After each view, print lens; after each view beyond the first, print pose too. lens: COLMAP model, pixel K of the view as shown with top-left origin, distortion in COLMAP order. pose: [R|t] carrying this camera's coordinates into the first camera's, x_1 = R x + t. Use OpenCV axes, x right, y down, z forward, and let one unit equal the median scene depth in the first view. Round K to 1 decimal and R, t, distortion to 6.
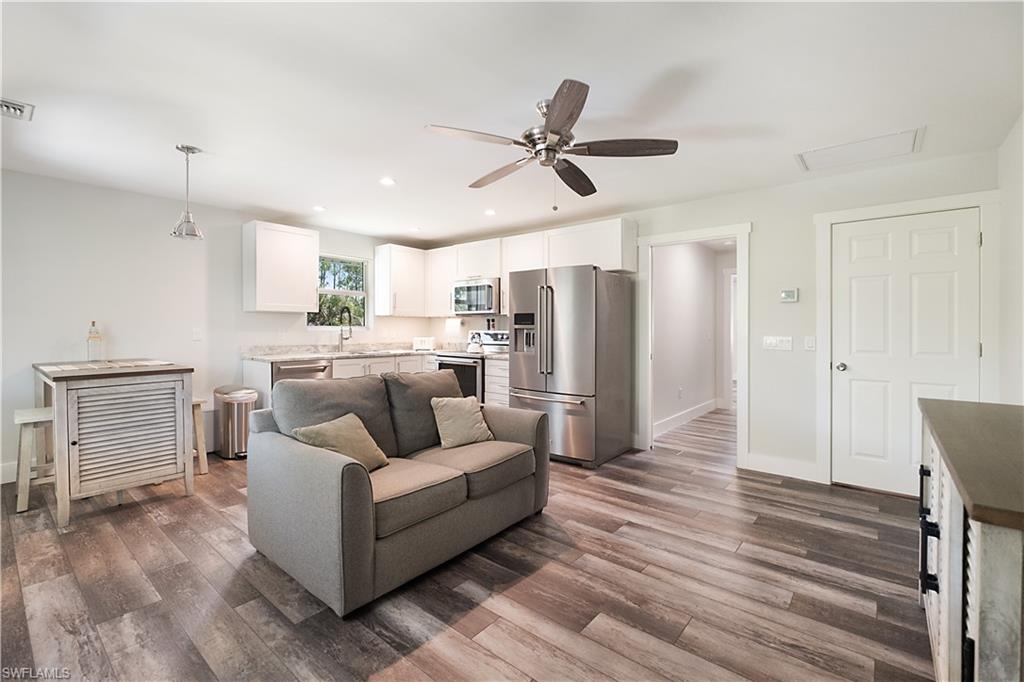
lens RADIAL K [[445.1, 0, 512.0], [0, 445.1, 341.0], [0, 0, 1]] dist [0.011022, -0.007385]
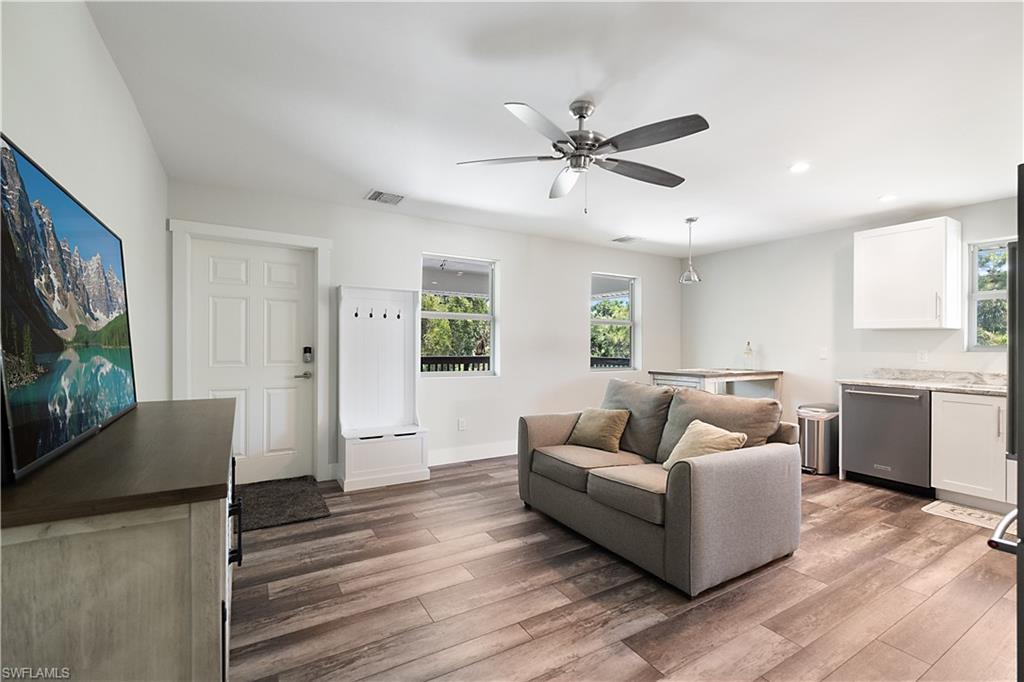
lens RADIAL K [[445.1, 0, 512.0], [0, 445.1, 341.0], [0, 0, 1]] dist [0.011022, -0.007385]
pose [[-0.322764, -0.014128, -0.946374, 1.055515], [-0.039909, 0.999202, -0.001306, -0.024960], [0.945638, 0.037347, -0.323070, 1.178333]]
